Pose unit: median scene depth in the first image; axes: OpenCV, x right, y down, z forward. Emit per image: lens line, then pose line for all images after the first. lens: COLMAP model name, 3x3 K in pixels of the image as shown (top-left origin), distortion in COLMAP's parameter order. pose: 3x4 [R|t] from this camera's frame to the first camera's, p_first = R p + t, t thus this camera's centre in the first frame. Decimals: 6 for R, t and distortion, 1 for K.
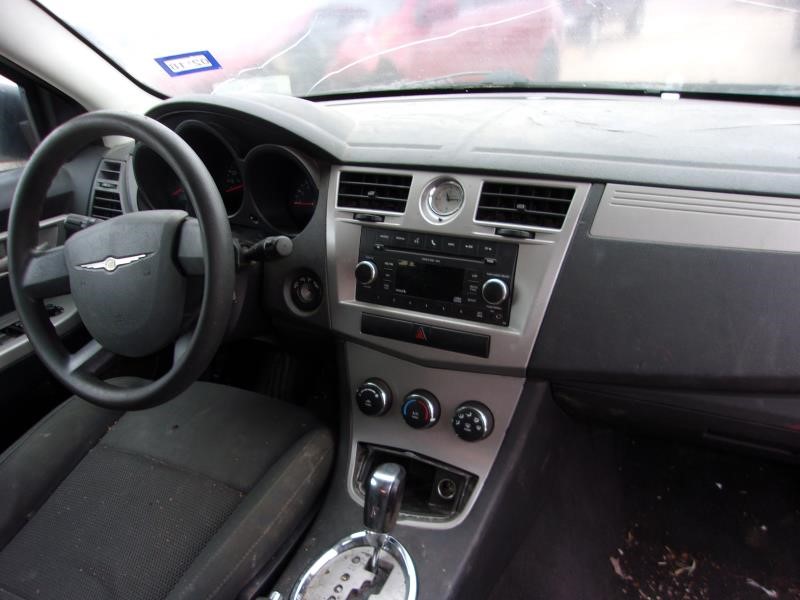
lens RADIAL K [[629.3, 0, 400.9], [0, 629.3, 319.6], [0, 0, 1]] dist [-0.007325, 0.002177]
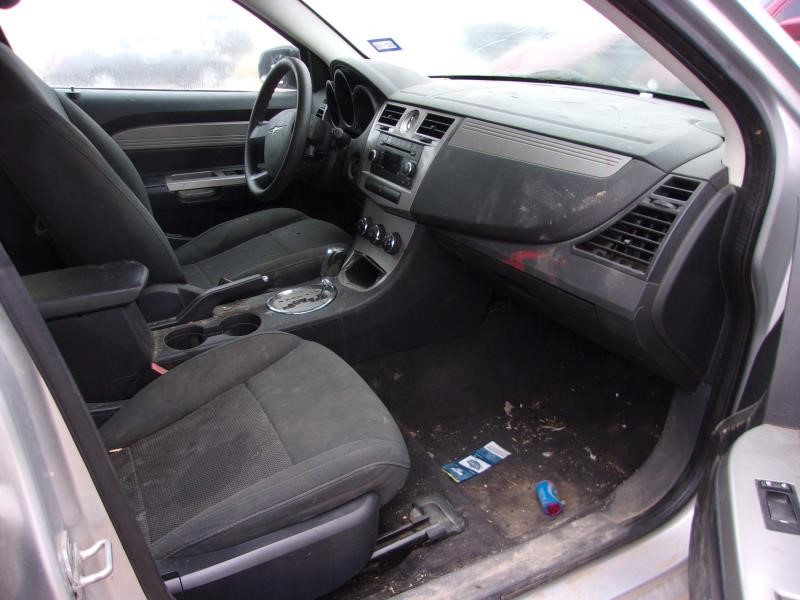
lens RADIAL K [[624.4, 0, 400.0], [0, 624.4, 300.0], [0, 0, 1]] dist [0.025813, 0.002738]
pose [[0.832927, 0.279586, -0.477561, 1.044092], [-0.297673, 0.953861, 0.039254, 0.242270], [0.466502, 0.109461, 0.877721, -0.556175]]
